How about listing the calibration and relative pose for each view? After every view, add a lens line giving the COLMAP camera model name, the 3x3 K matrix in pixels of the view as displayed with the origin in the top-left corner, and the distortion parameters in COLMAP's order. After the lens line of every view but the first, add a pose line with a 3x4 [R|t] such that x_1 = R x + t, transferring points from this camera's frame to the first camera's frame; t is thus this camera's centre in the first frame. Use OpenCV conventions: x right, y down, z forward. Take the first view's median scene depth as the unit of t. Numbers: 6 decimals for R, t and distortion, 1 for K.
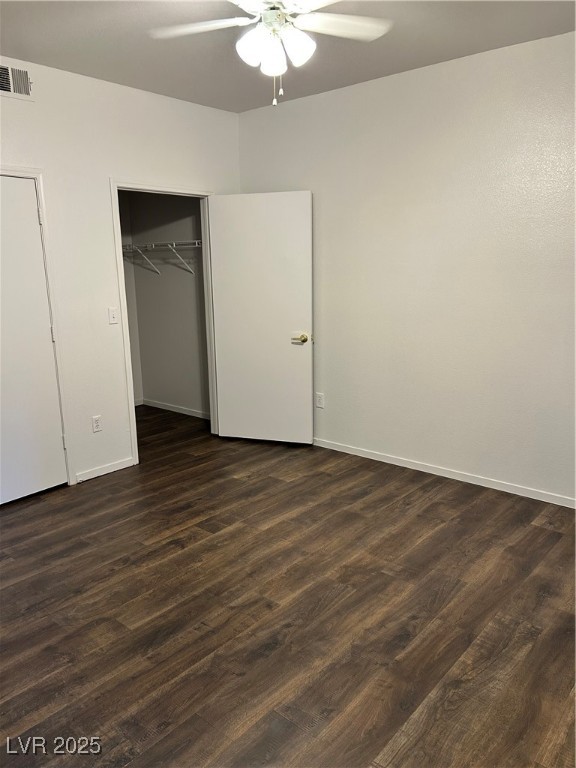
lens RADIAL K [[579.8, 0, 283.9], [0, 579.8, 385.6], [0, 0, 1]] dist [0.011465, -0.001917]
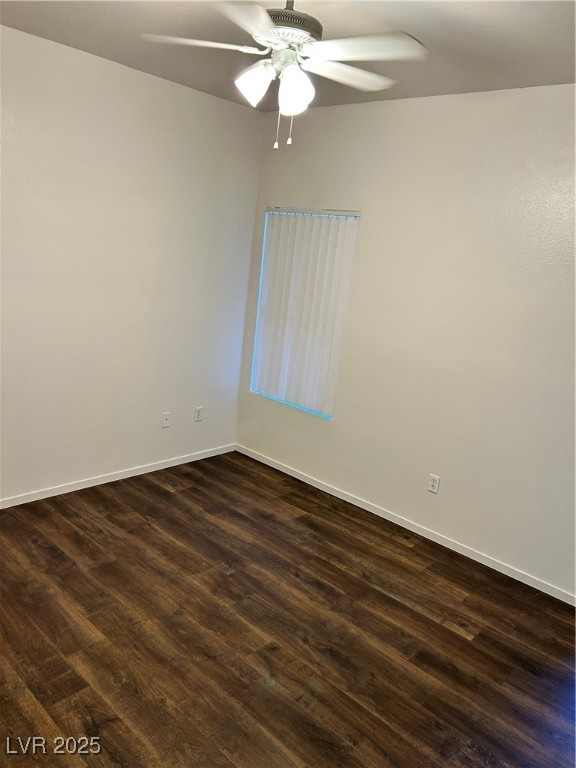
lens RADIAL K [[579.8, 0, 283.9], [0, 579.8, 385.6], [0, 0, 1]] dist [0.011465, -0.001917]
pose [[0.046794, -0.227716, 0.972602, -0.820557], [0.108243, 0.969092, 0.221687, -0.261924], [-0.993023, 0.094904, 0.069996, 0.783499]]
